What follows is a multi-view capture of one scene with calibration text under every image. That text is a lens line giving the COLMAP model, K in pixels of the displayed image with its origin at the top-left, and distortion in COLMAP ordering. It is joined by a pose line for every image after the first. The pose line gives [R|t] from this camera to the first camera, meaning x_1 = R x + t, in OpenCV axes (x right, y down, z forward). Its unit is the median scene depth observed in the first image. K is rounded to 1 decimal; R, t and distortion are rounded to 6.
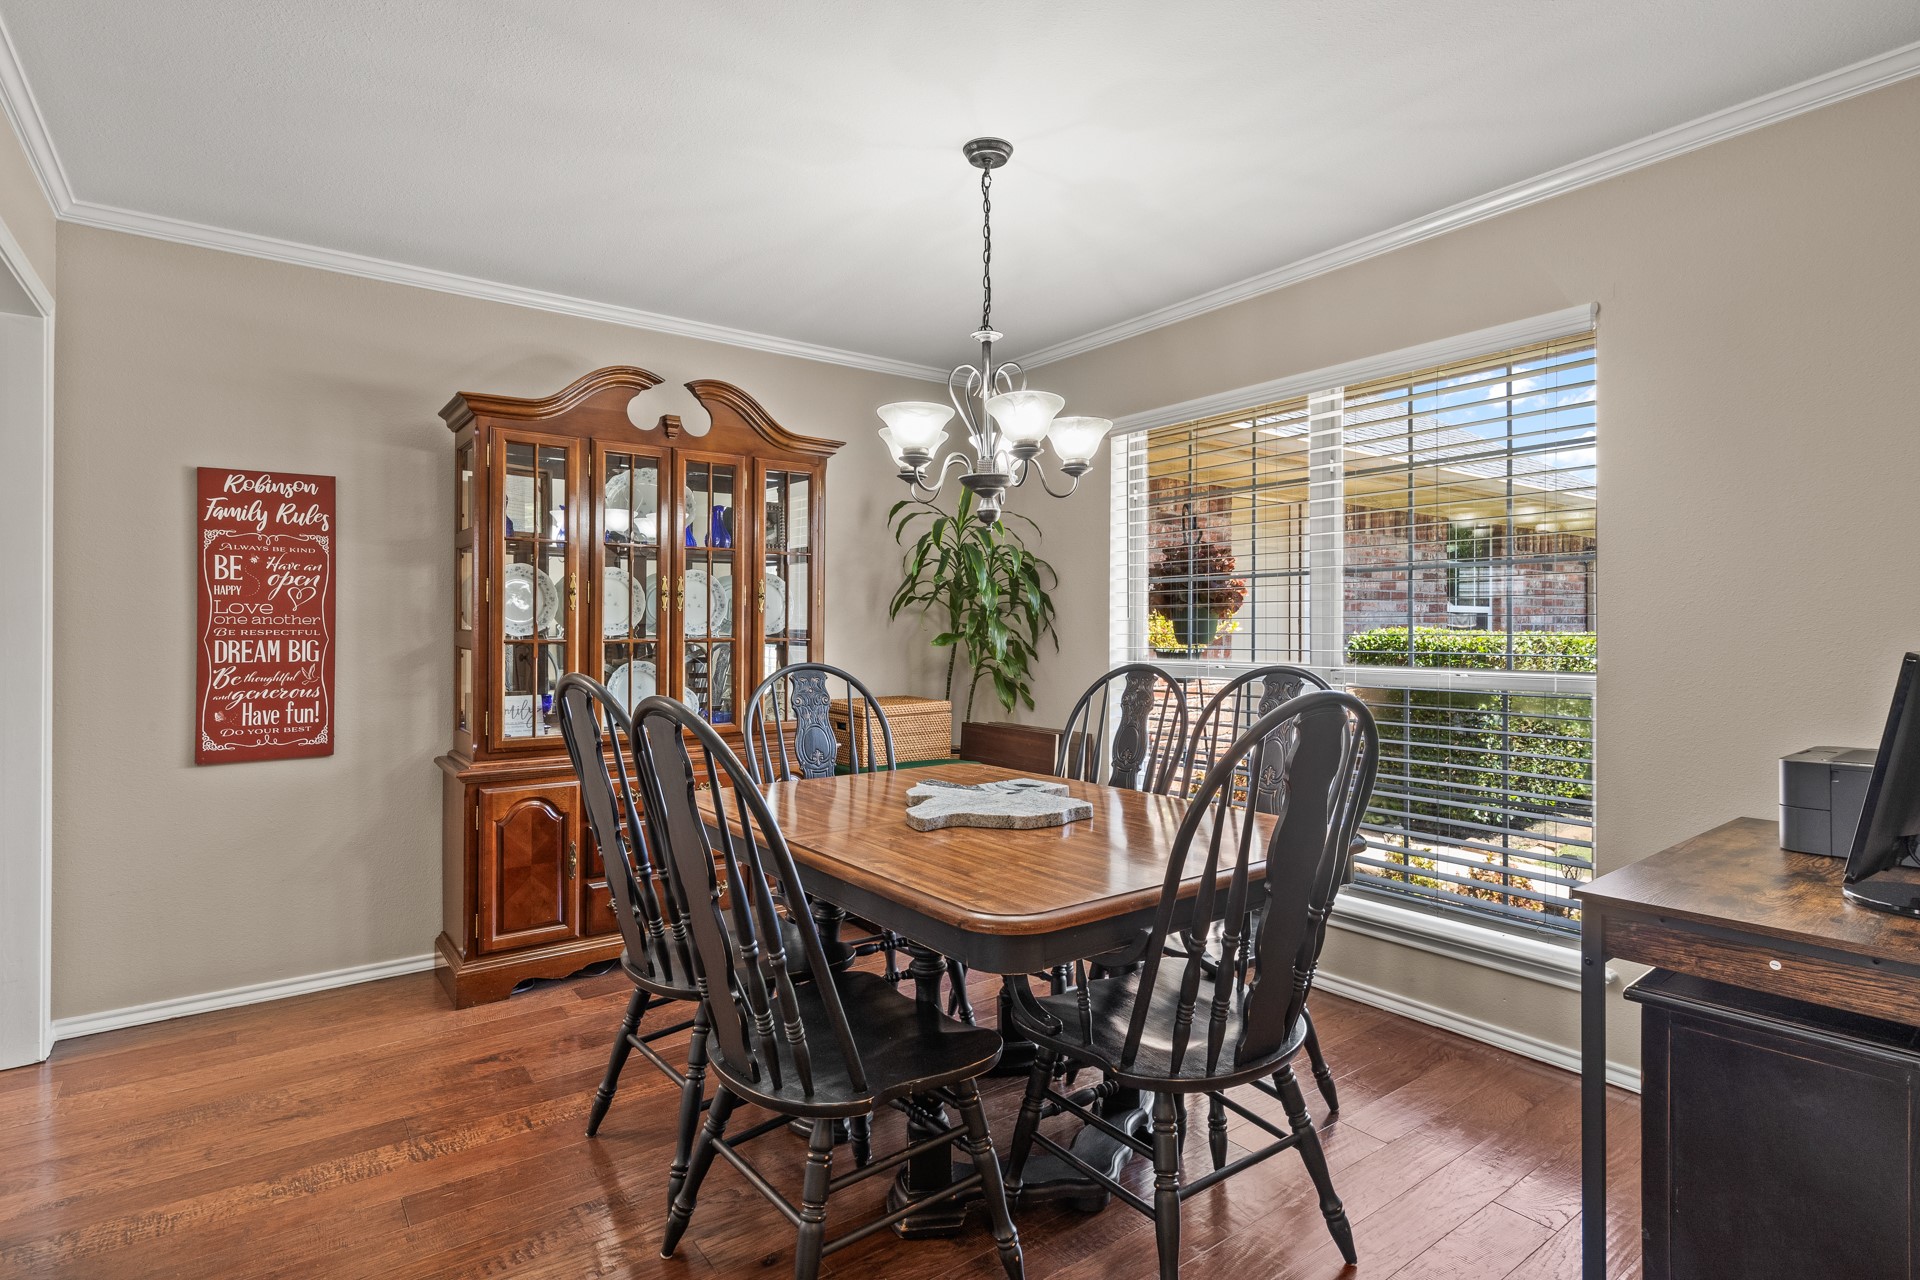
lens RADIAL K [[989.6, 0, 957.9], [0, 989.6, 629.6], [0, 0, 1]] dist [-0.010125, -0.000278]
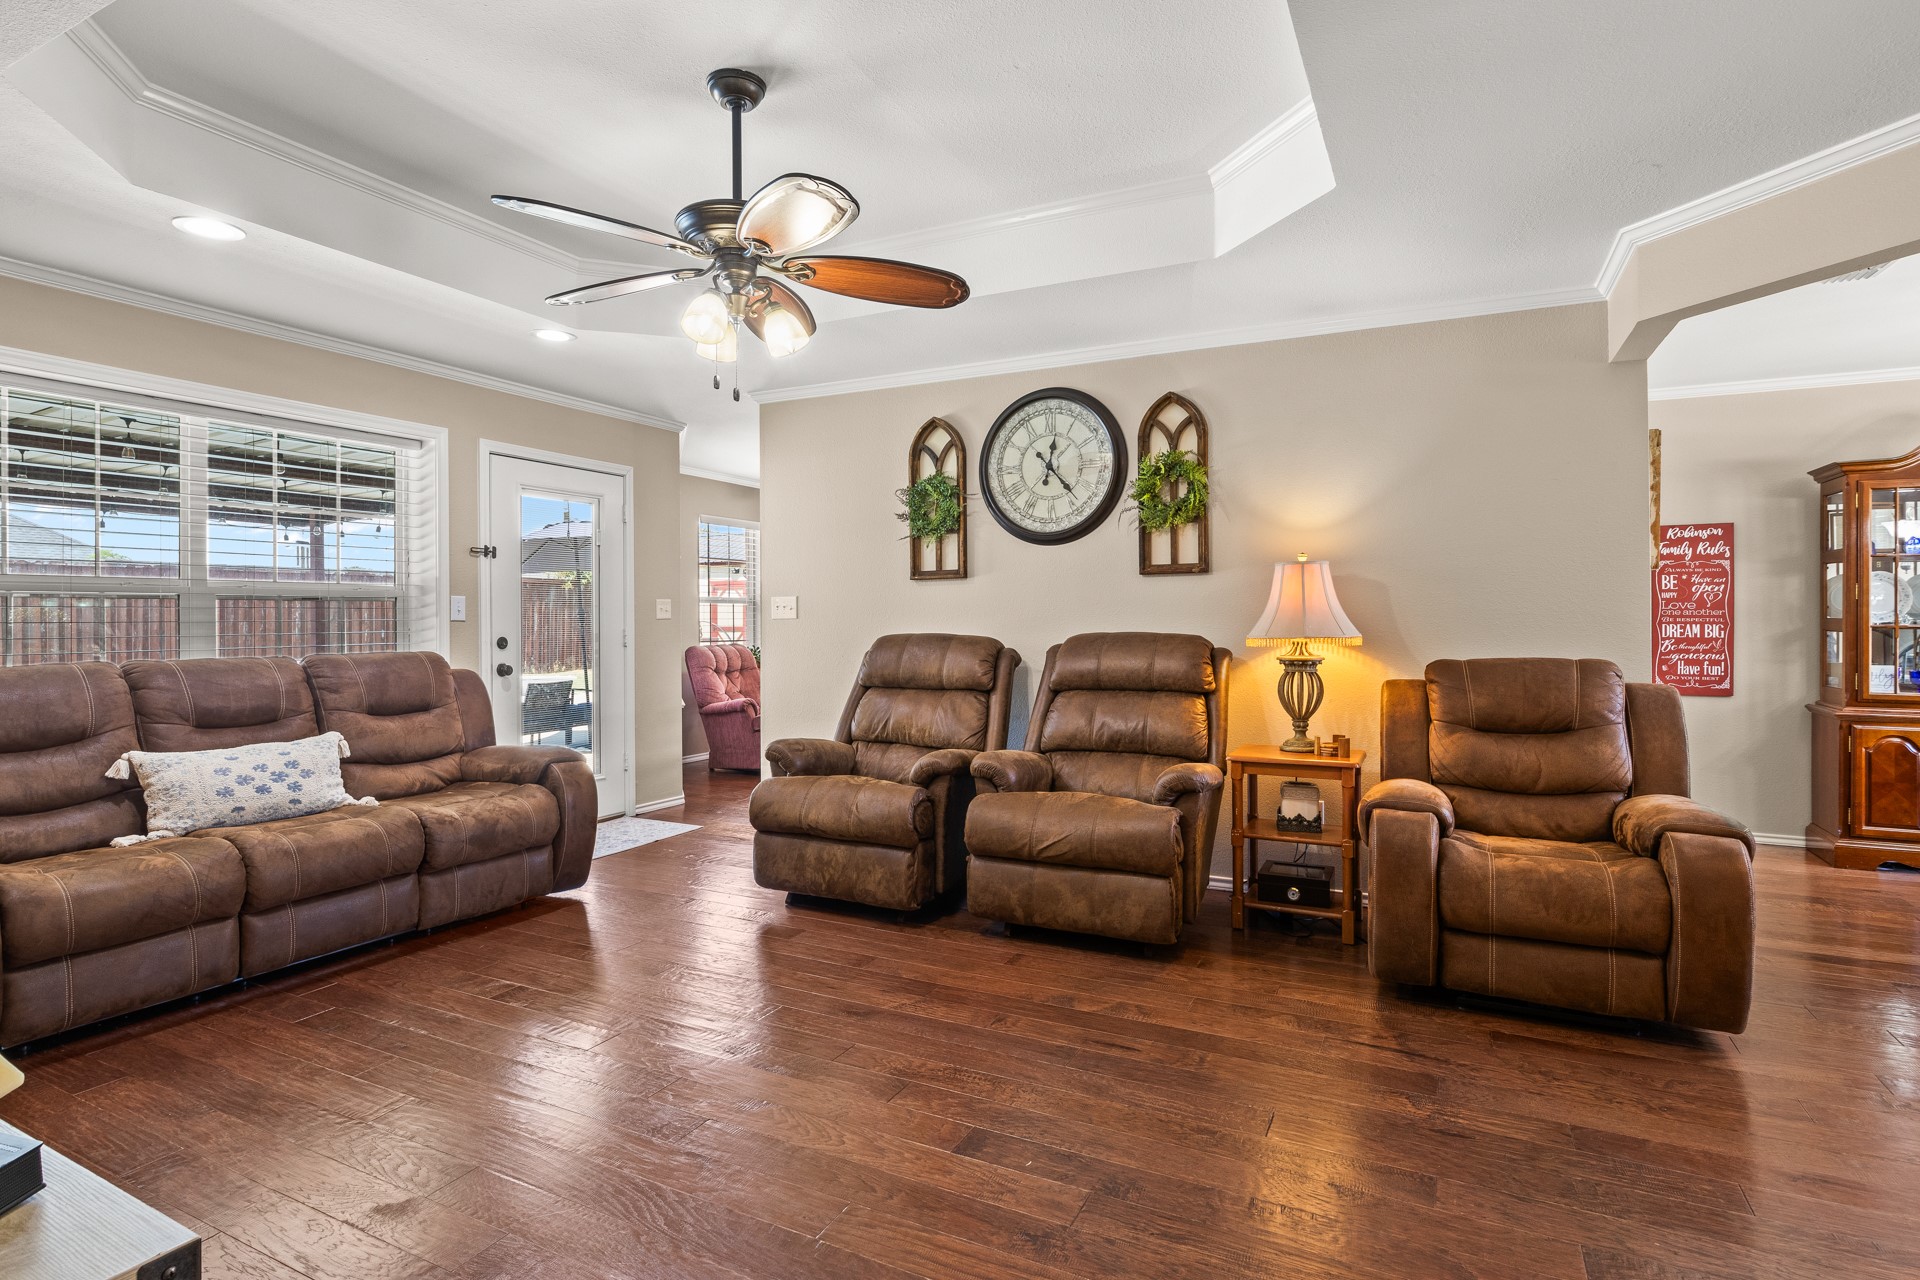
lens RADIAL K [[989.6, 0, 947.0], [0, 989.6, 606.6], [0, 0, 1]] dist [-0.010125, -0.000278]
pose [[0.457569, -0.007735, -0.889141, 0.207249], [-0.001859, 0.999952, -0.009656, -0.000660], [0.889172, 0.006071, 0.457532, -0.884929]]
